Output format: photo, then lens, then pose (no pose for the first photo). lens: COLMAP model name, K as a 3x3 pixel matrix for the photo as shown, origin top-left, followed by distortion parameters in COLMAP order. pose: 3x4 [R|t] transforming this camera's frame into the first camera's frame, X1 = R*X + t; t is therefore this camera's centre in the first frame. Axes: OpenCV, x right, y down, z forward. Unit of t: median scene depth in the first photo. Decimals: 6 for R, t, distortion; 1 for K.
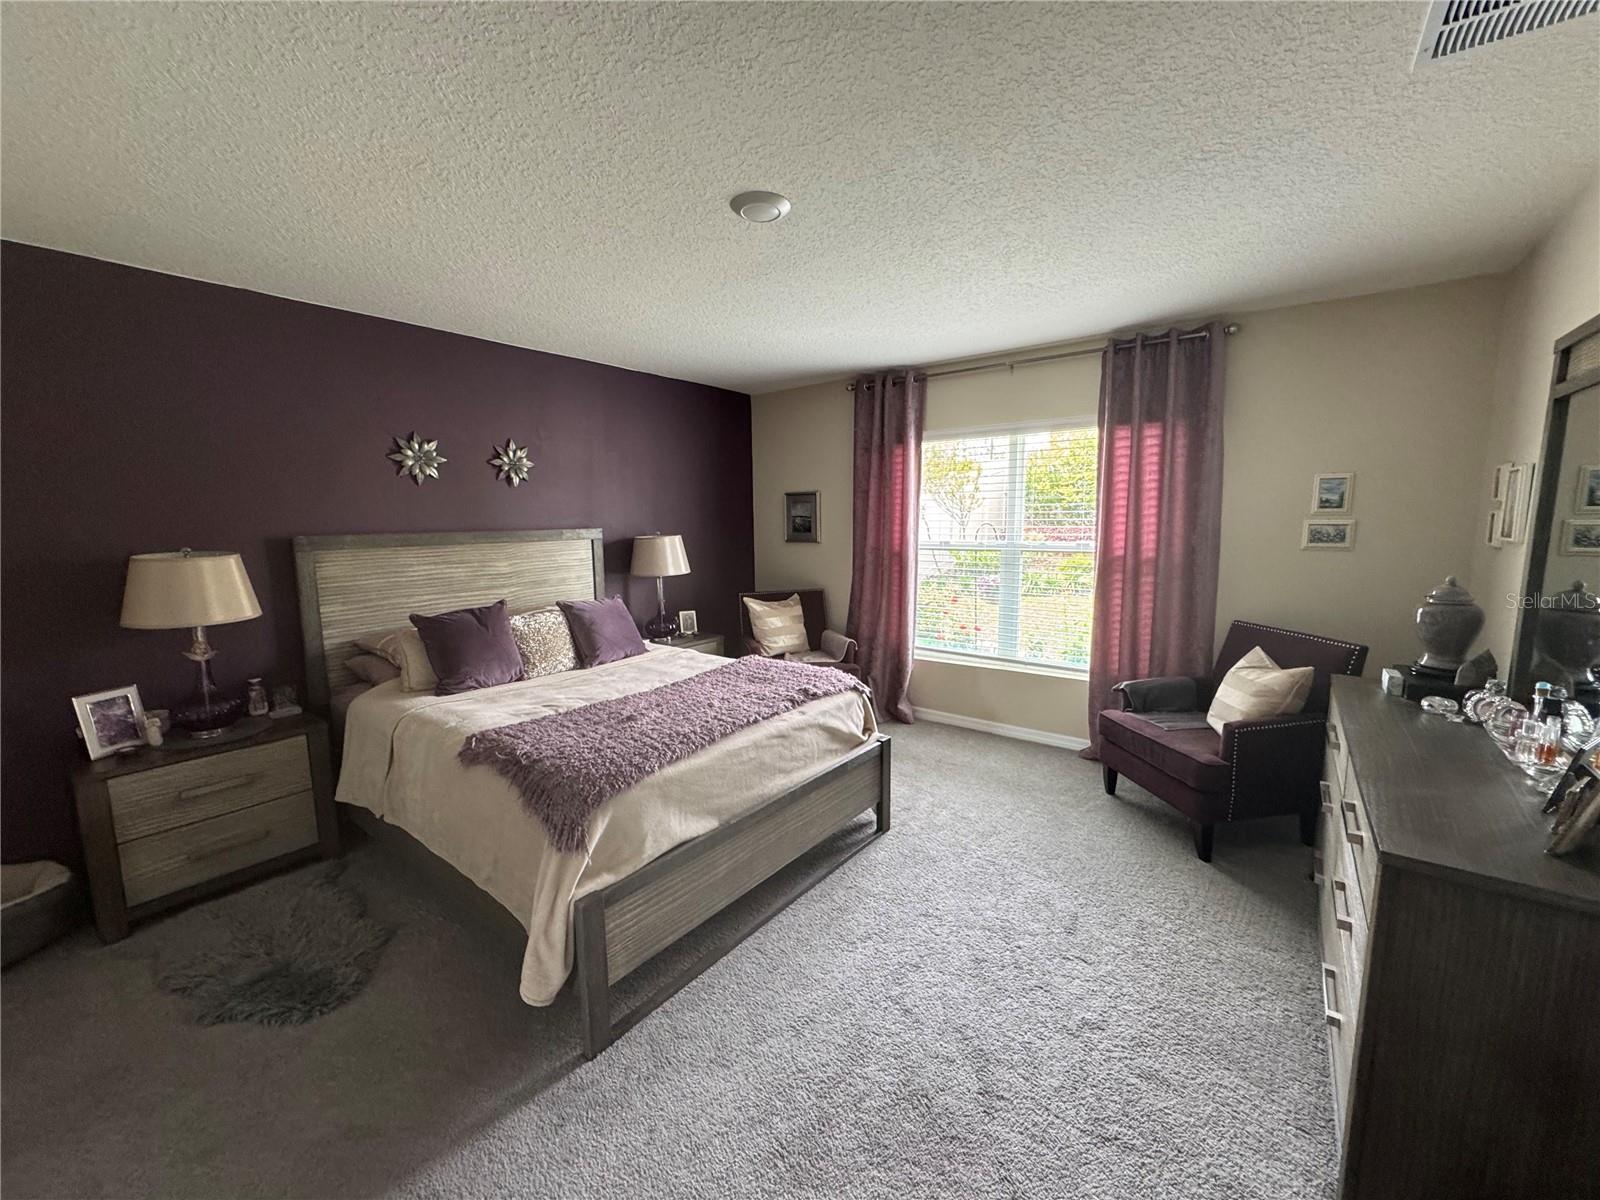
lens RADIAL K [[637.3, 0, 795.4], [0, 637.3, 599.4], [0, 0, 1]] dist [-0.004041, 0.000426]
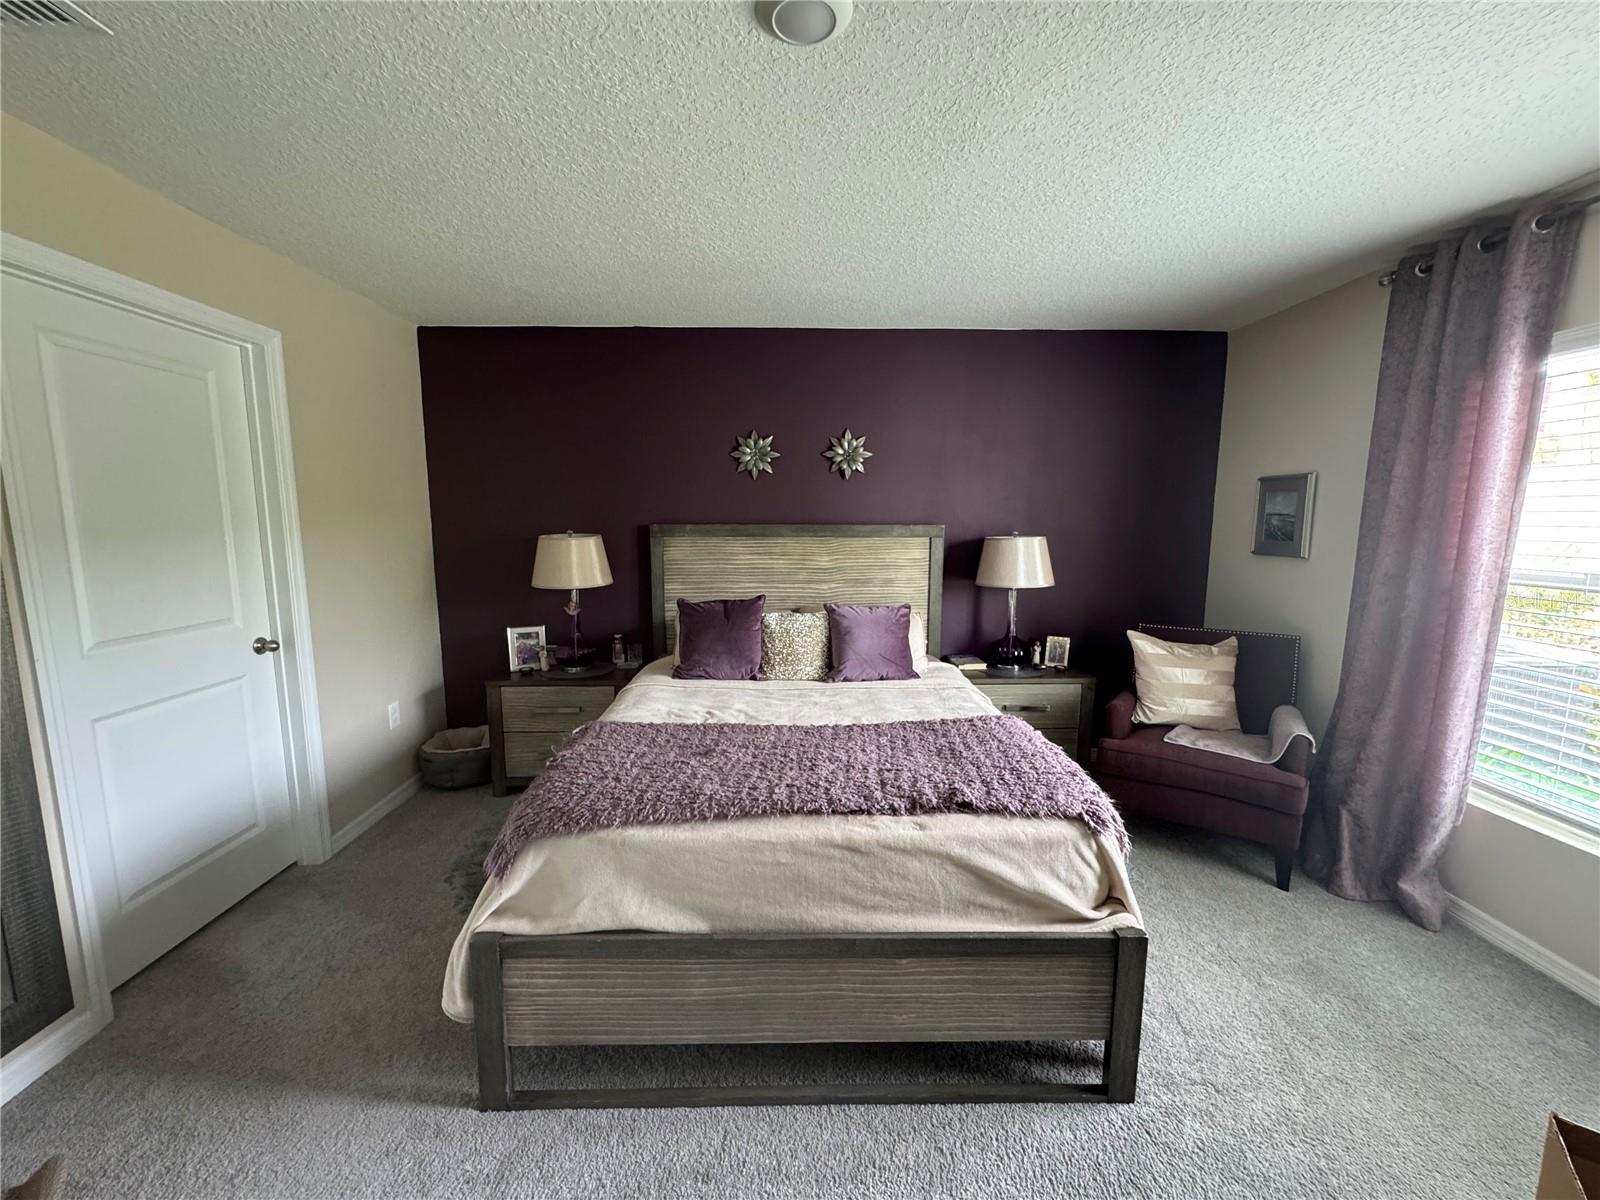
lens RADIAL K [[637.3, 0, 801.3], [0, 637.3, 602.0], [0, 0, 1]] dist [-0.004041, 0.000426]
pose [[0.632583, 0.117520, -0.765524, 0.336210], [-0.110405, 0.992009, 0.061056, -0.056072], [0.766583, 0.045895, 0.640504, 0.435260]]
